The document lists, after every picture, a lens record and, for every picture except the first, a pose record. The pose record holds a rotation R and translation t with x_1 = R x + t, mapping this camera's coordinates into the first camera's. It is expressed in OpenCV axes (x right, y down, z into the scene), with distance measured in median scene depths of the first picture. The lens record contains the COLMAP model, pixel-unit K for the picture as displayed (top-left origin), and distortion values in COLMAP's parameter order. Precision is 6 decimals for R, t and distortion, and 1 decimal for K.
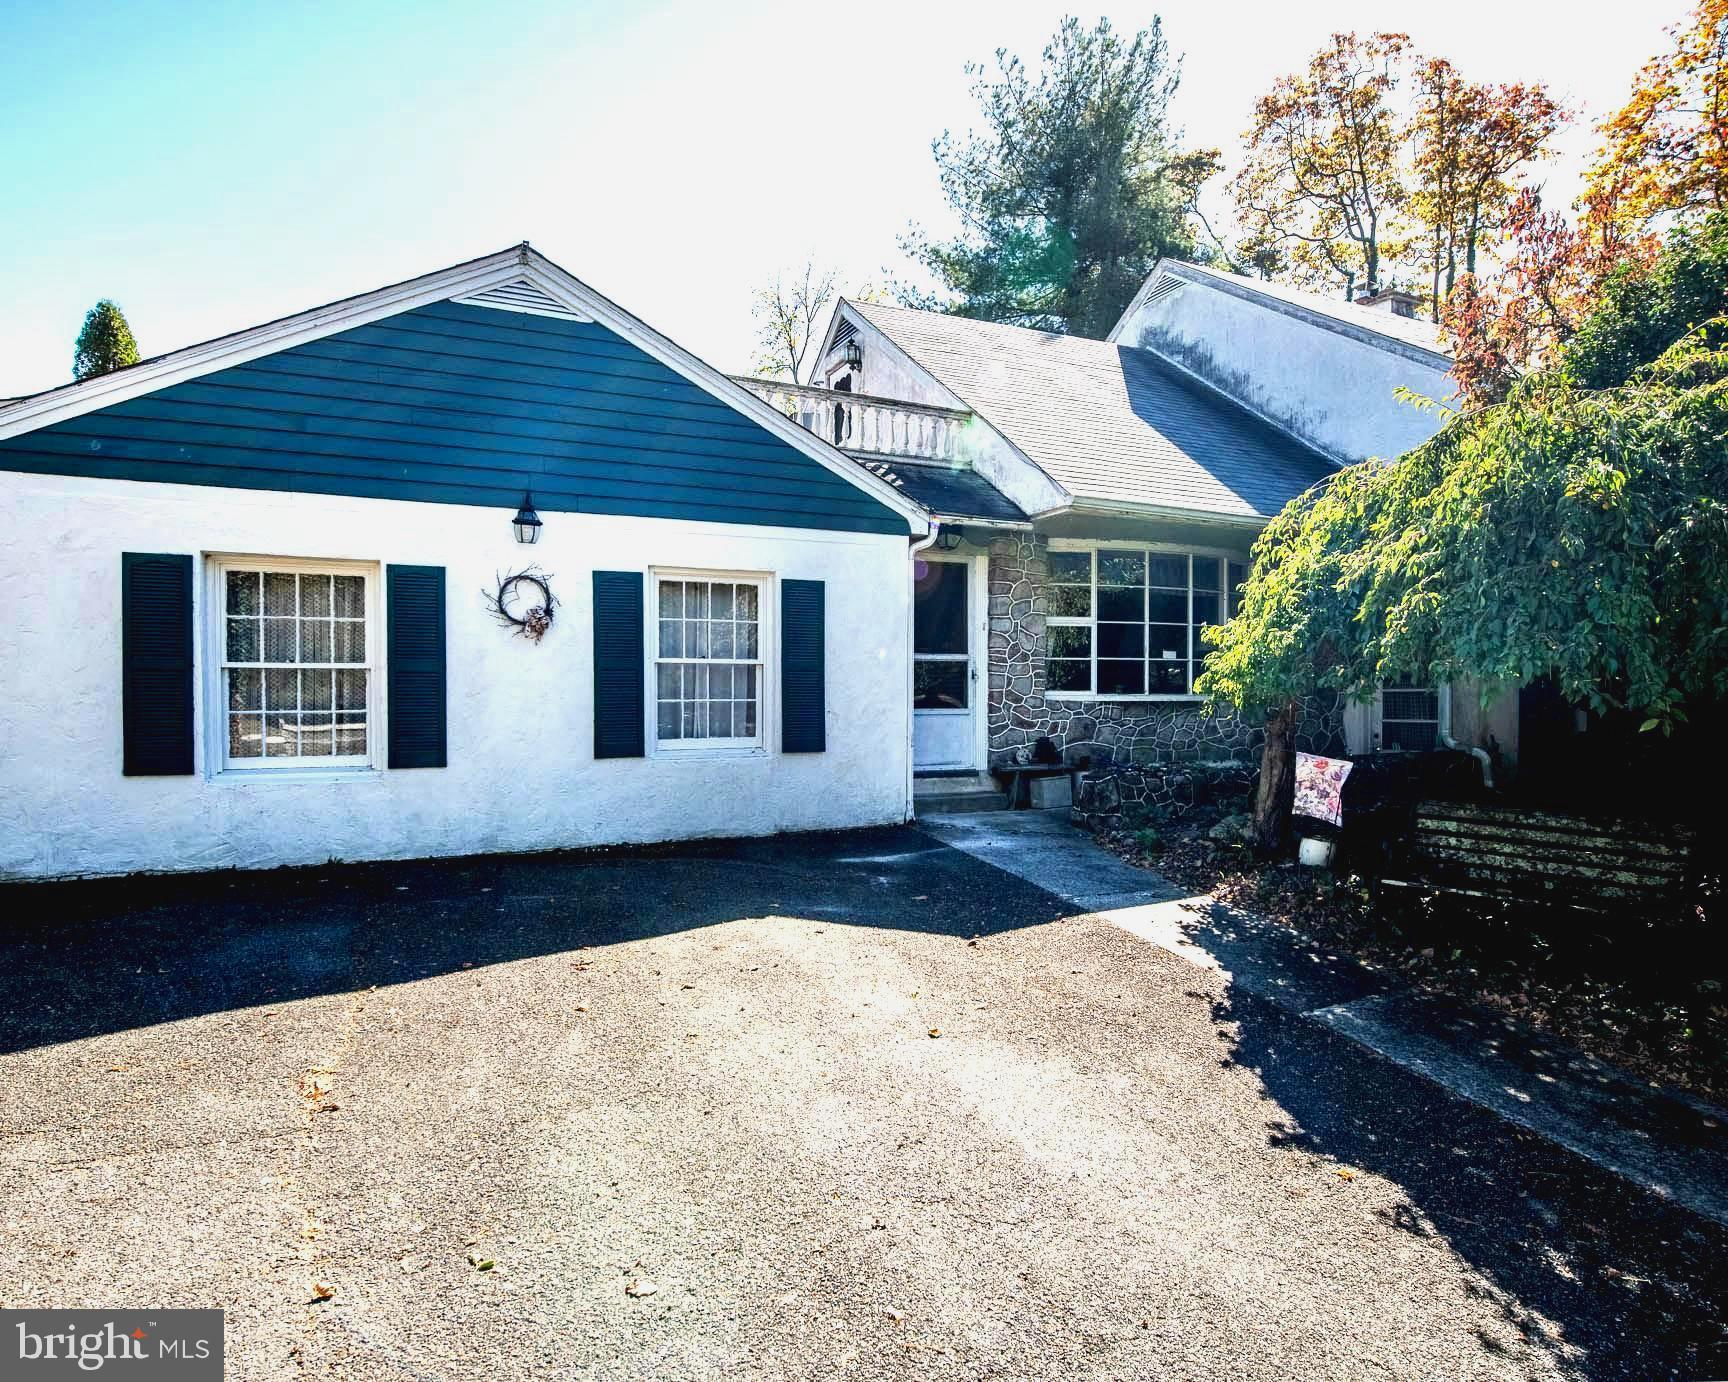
lens RADIAL K [[993.0, 0, 862.0], [0, 993.0, 688.6], [0, 0, 1]] dist [0.000165, -0.000861]
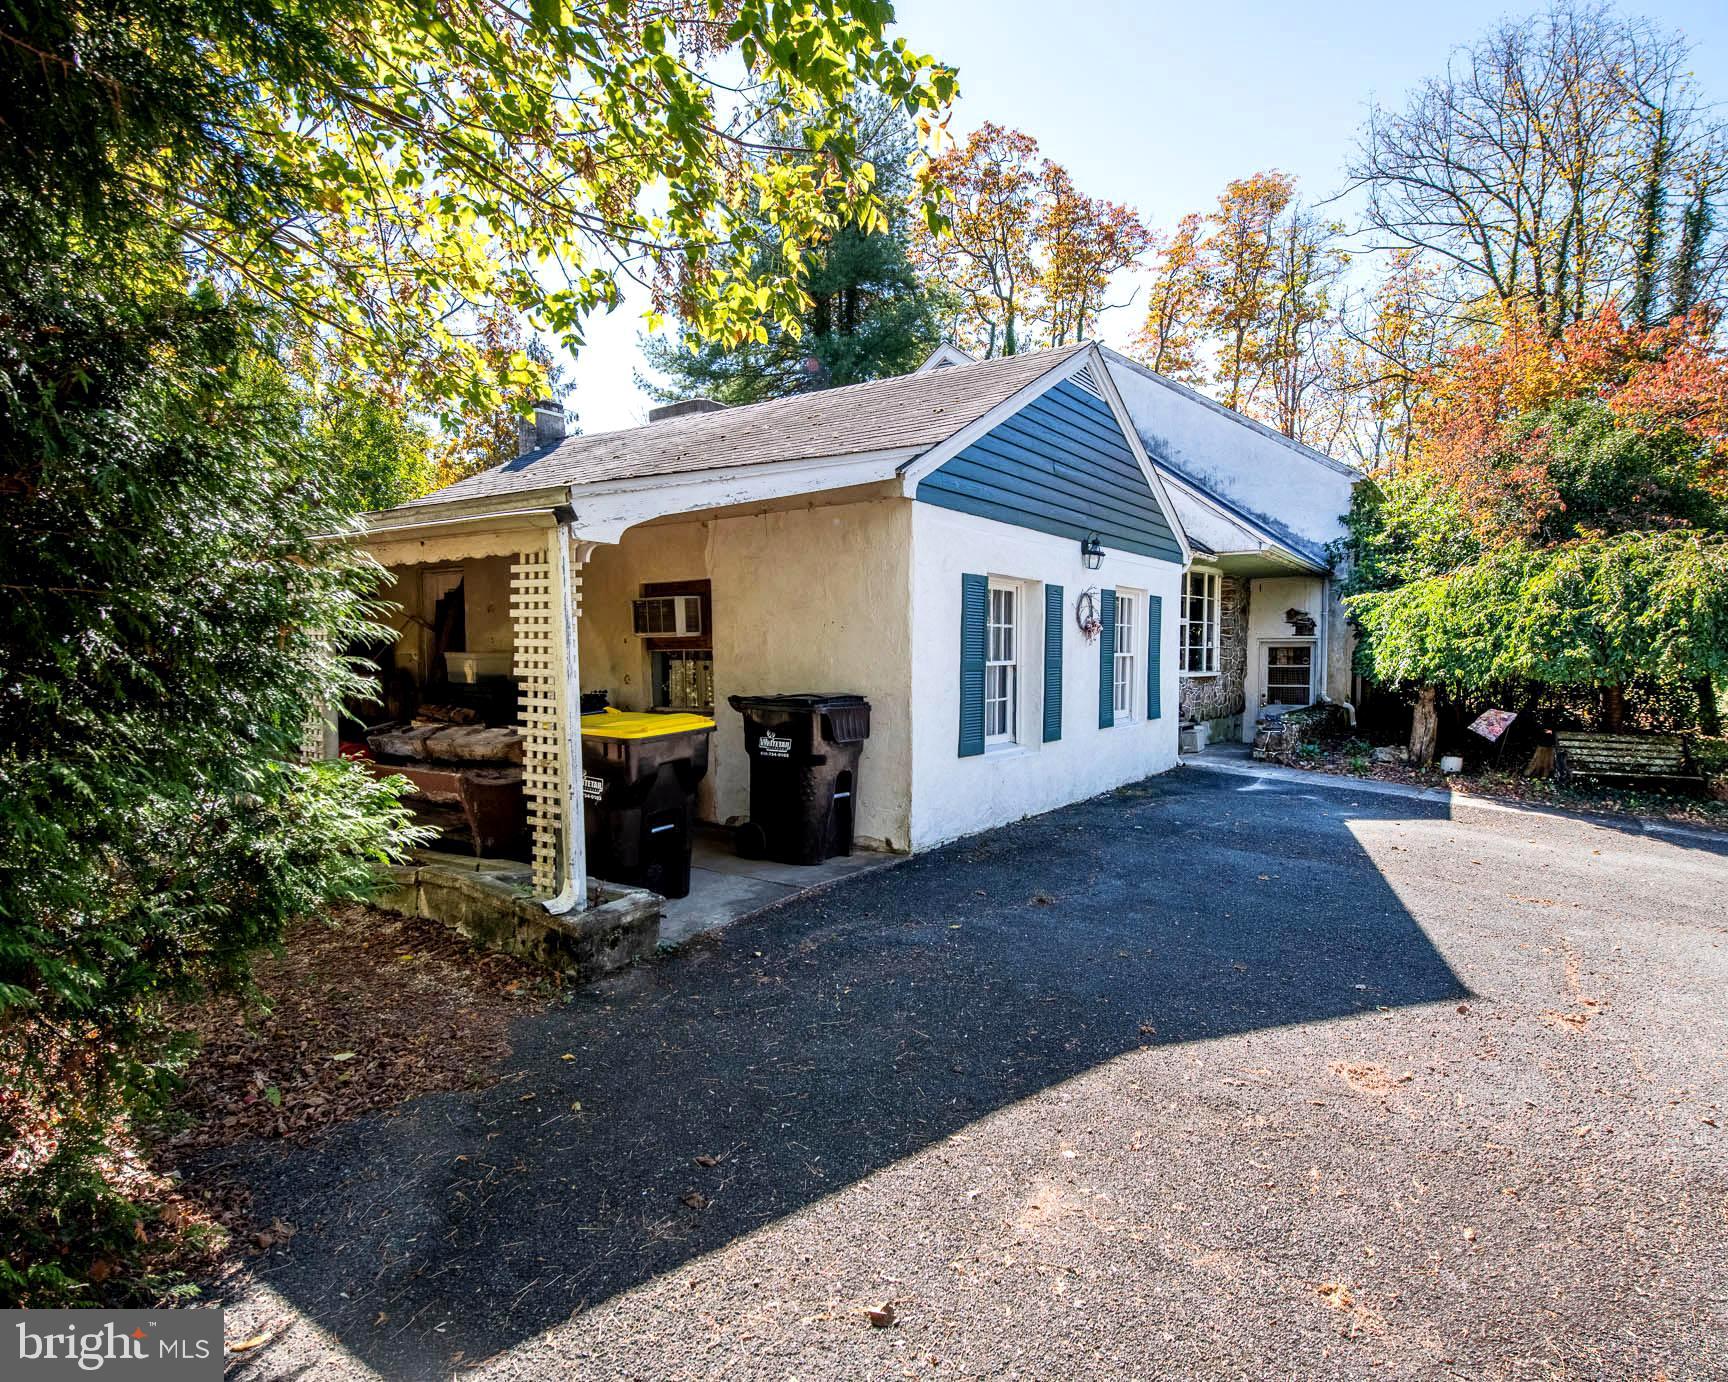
lens RADIAL K [[993.0, 0, 854.7], [0, 993.0, 688.2], [0, 0, 1]] dist [0.000165, -0.000861]
pose [[0.855202, -0.019040, 0.517945, -0.964620], [-0.003100, 0.999119, 0.041848, -0.031121], [-0.518285, -0.037395, 0.854390, 0.019539]]
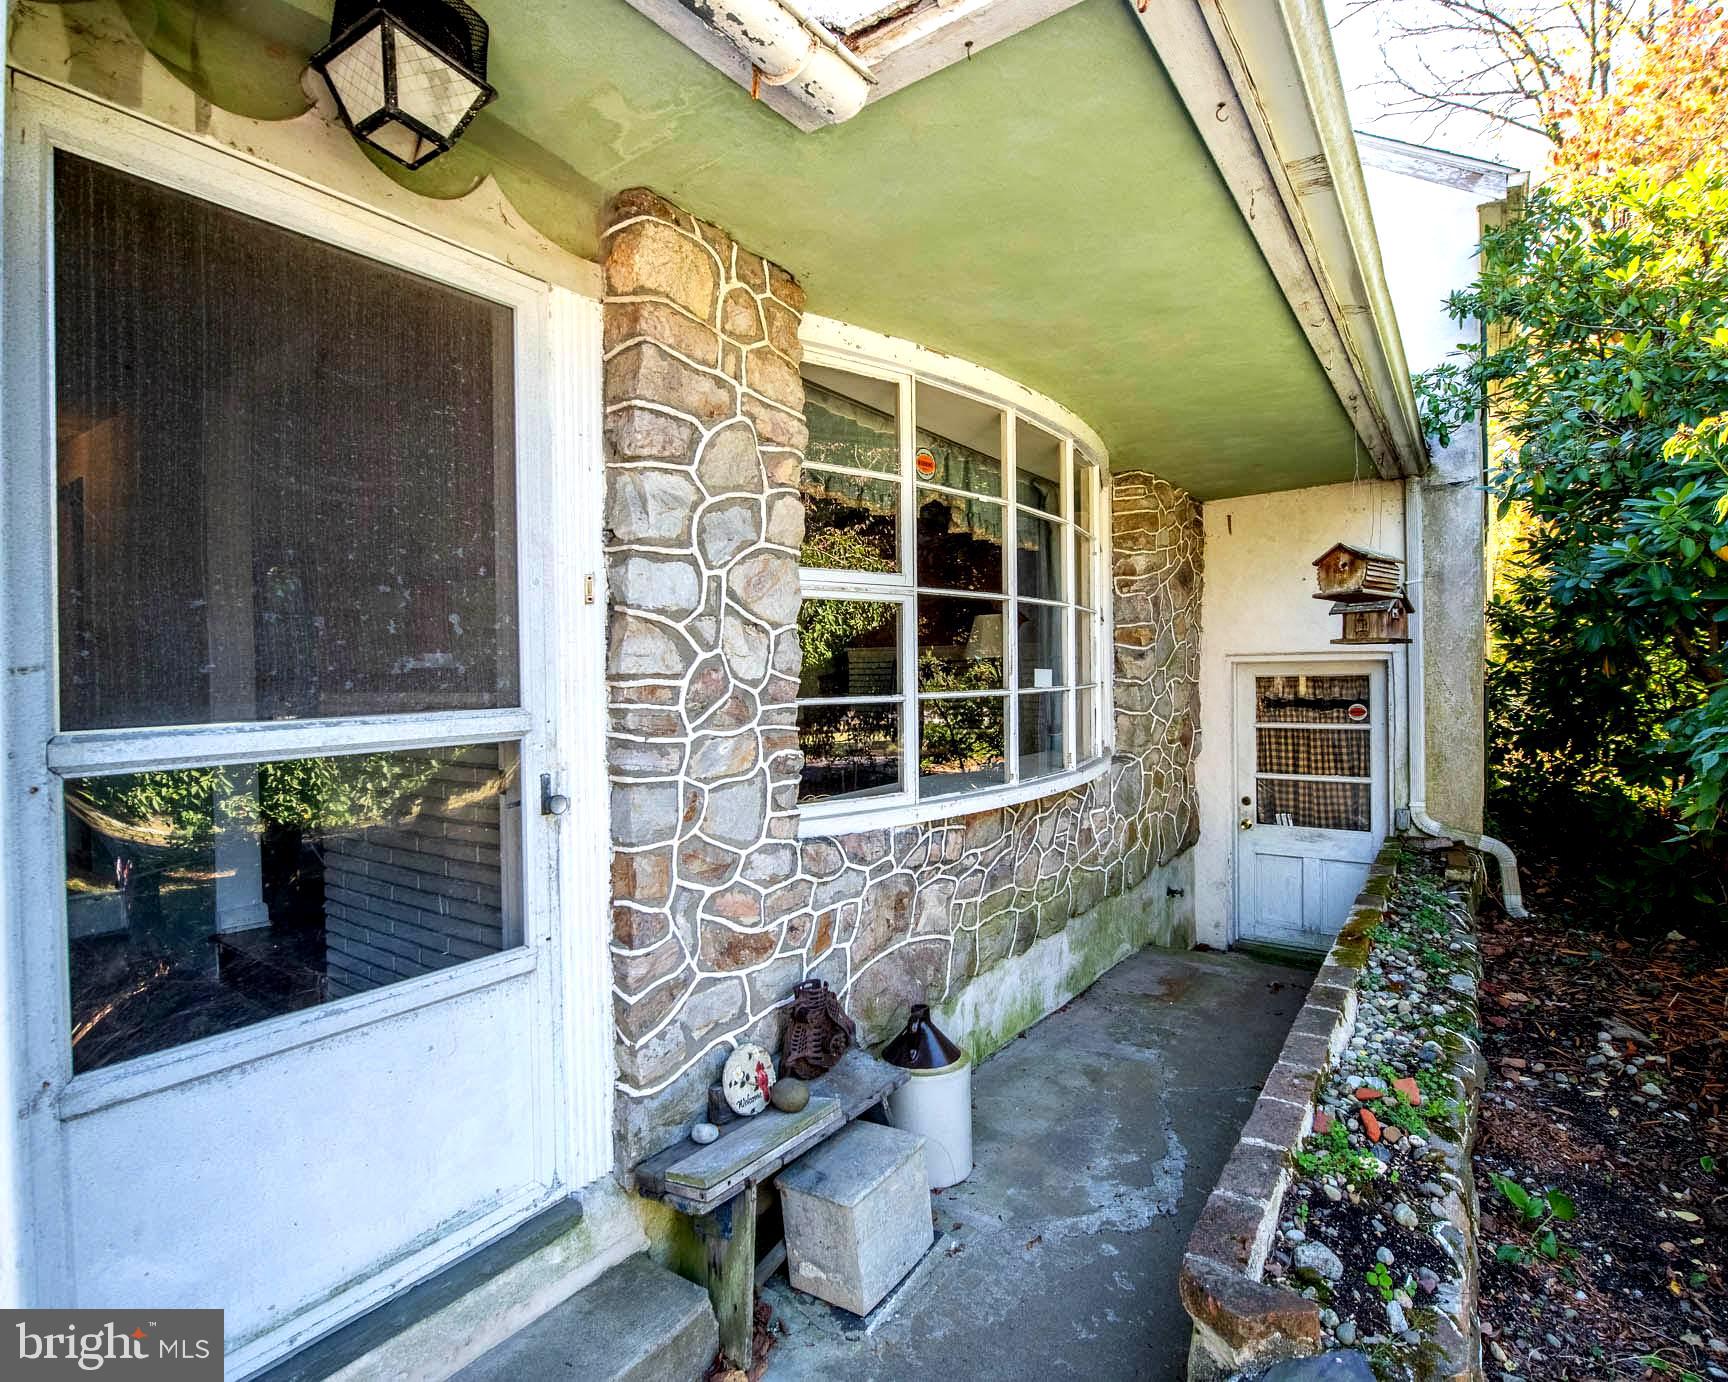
lens RADIAL K [[861.0, 0, 864.0], [0, 861.0, 678.0], [0, 0, 1]] dist [-0.014232, -0.003917]
pose [[0.871494, -0.017535, 0.490092, 0.078313], [0.014023, 0.999843, 0.010836, -0.042004], [-0.490205, -0.002571, 0.871603, 0.782920]]
